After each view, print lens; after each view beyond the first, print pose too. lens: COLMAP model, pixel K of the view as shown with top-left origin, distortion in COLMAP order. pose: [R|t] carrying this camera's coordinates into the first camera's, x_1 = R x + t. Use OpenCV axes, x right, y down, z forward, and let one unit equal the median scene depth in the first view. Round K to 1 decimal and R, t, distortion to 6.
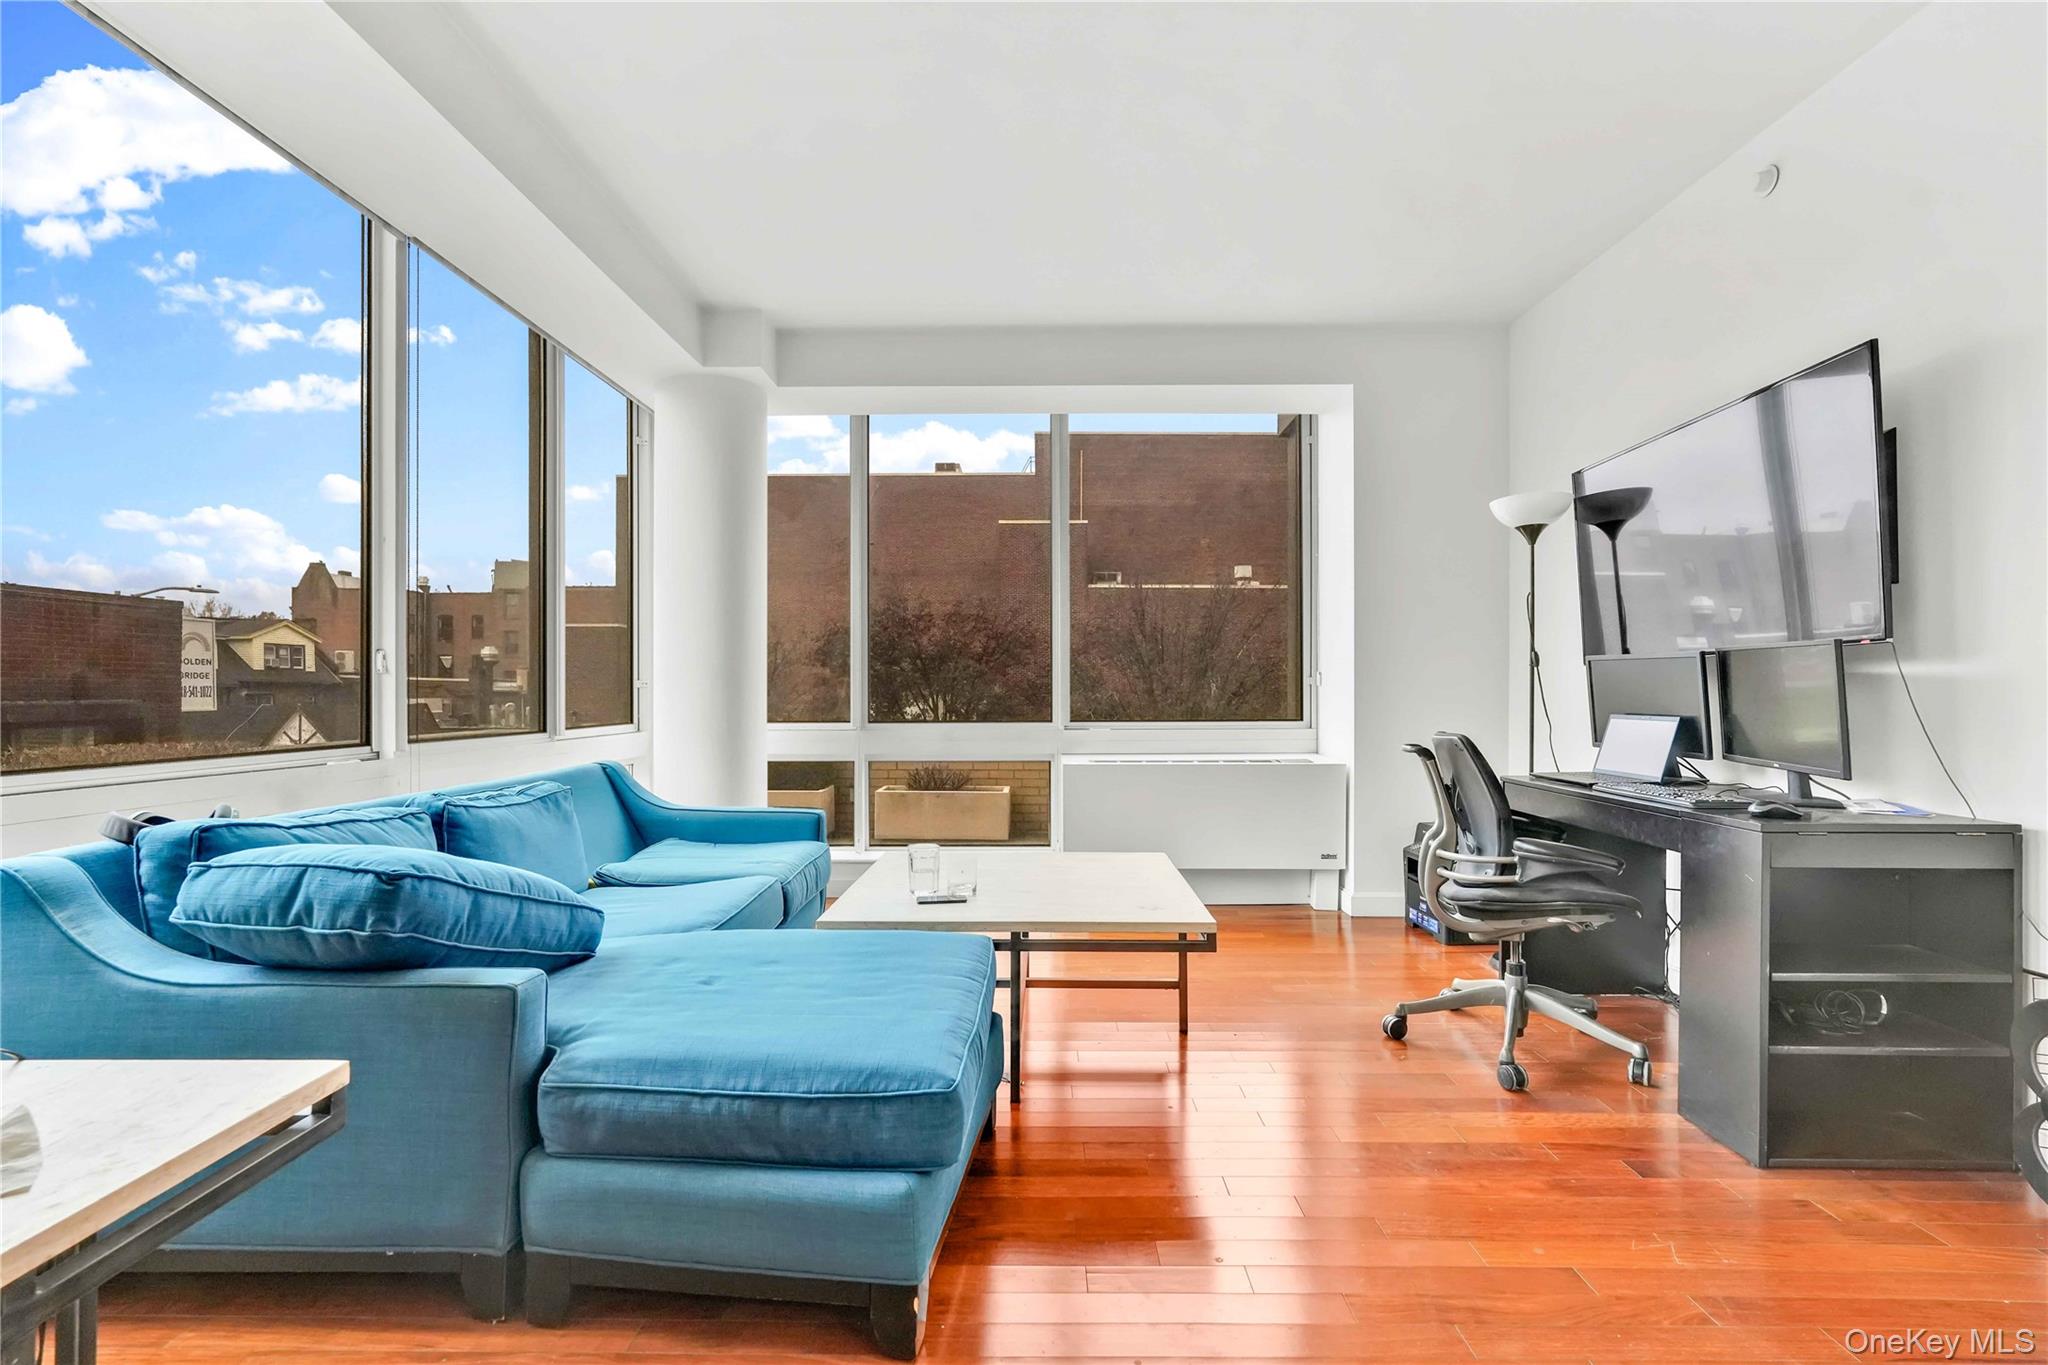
lens RADIAL K [[913.0, 0, 1012.7], [0, 913.0, 690.8], [0, 0, 1]] dist [-0.011237, 0.002279]
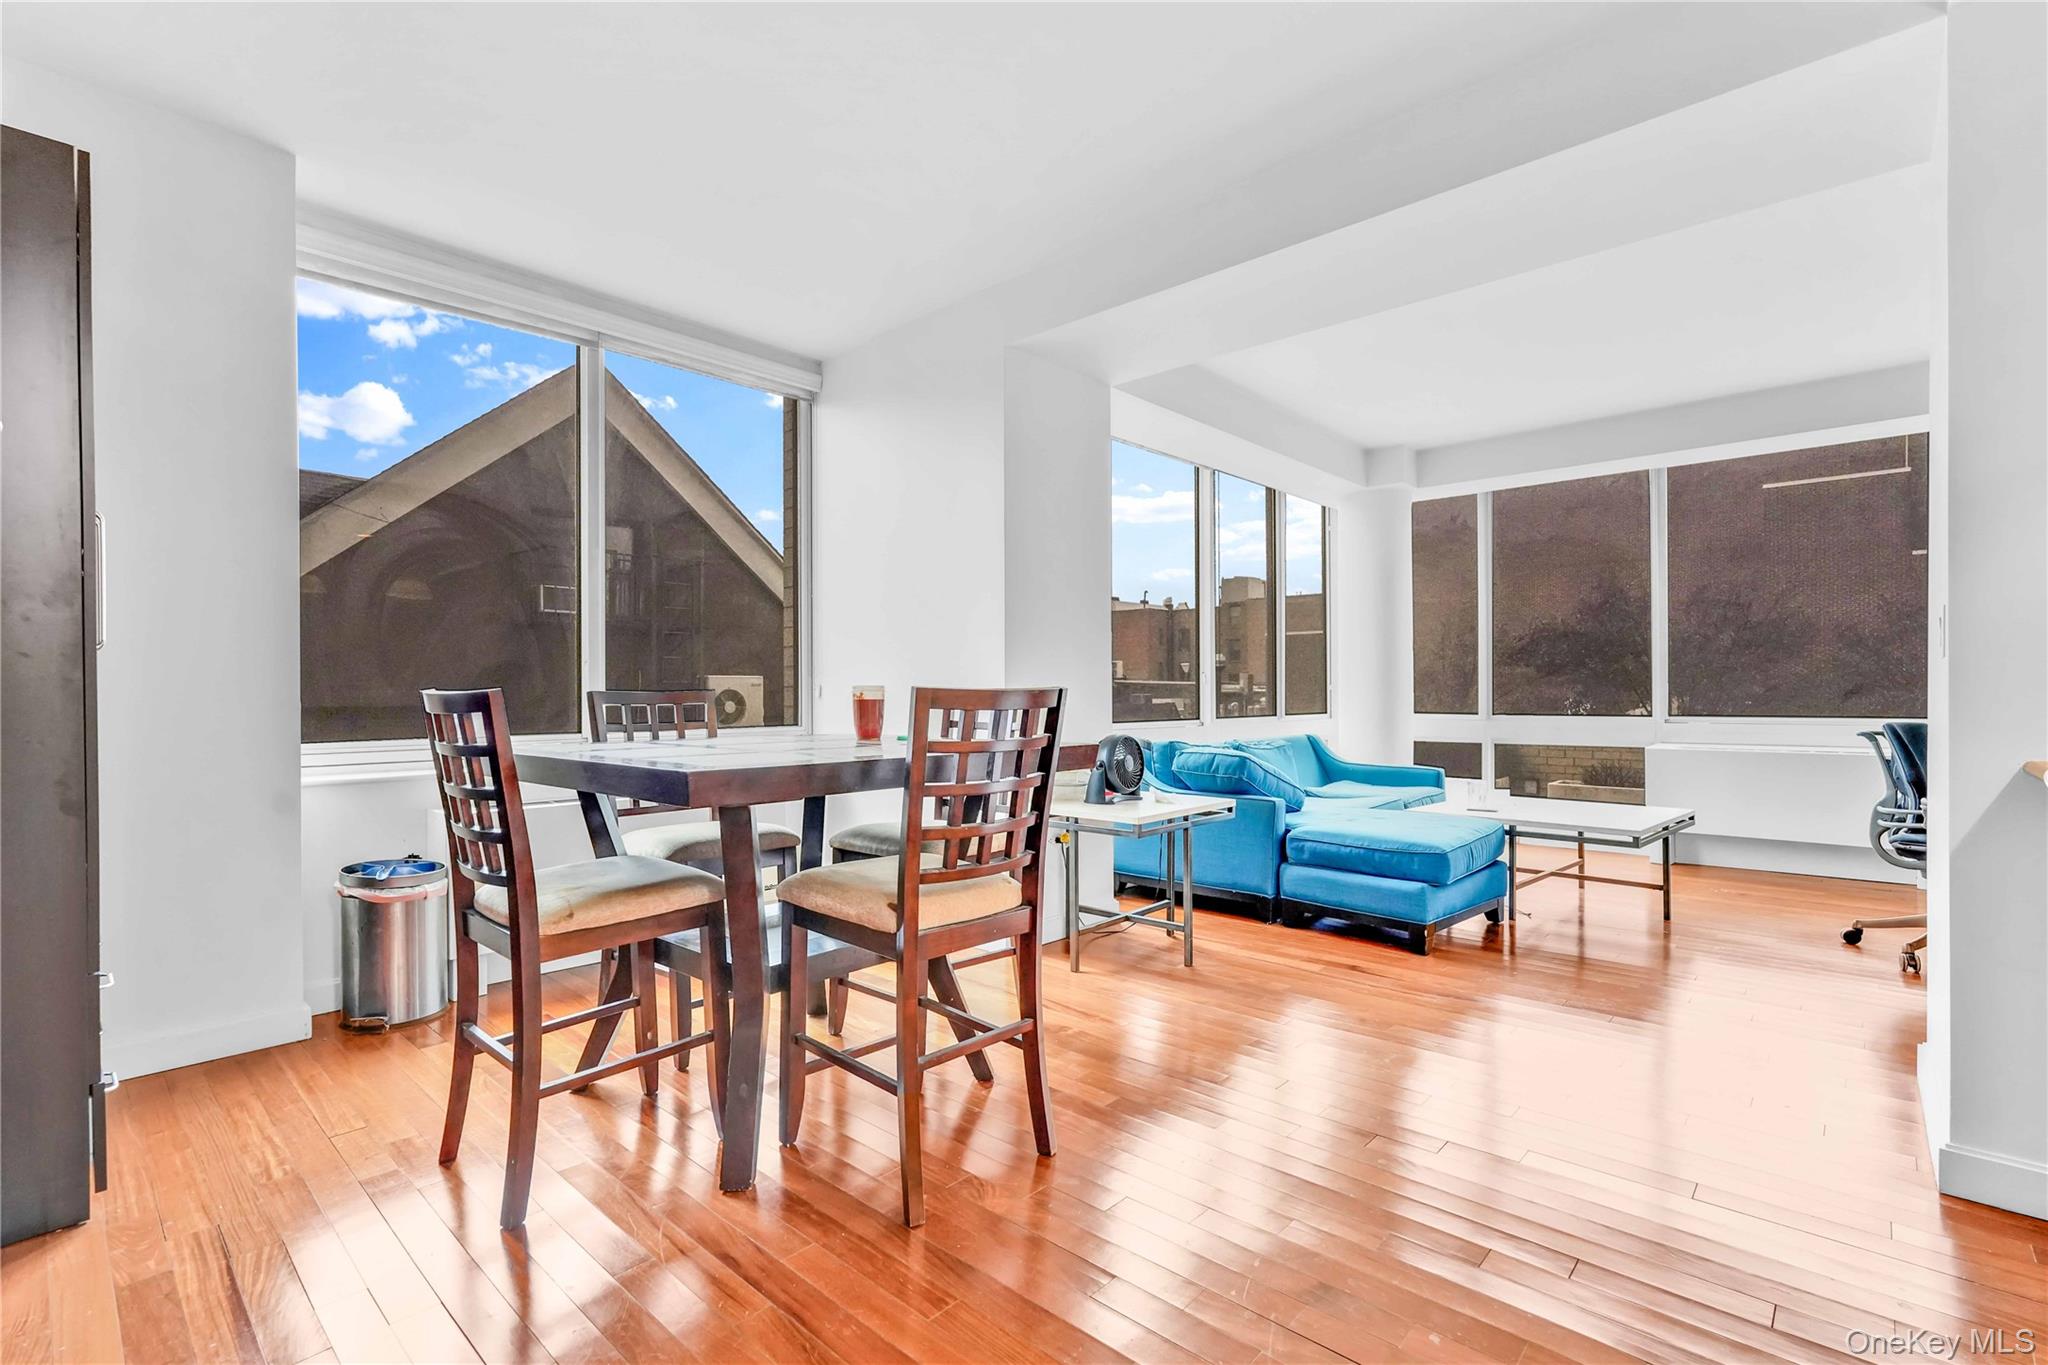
lens RADIAL K [[913.0, 0, 1011.5], [0, 913.0, 699.5], [0, 0, 1]] dist [-0.011237, 0.002279]
pose [[0.743200, 0.002597, -0.669064, 0.251354], [0.004181, 0.999955, 0.008527, -0.003930], [0.669056, -0.009135, 0.743156, -0.571176]]
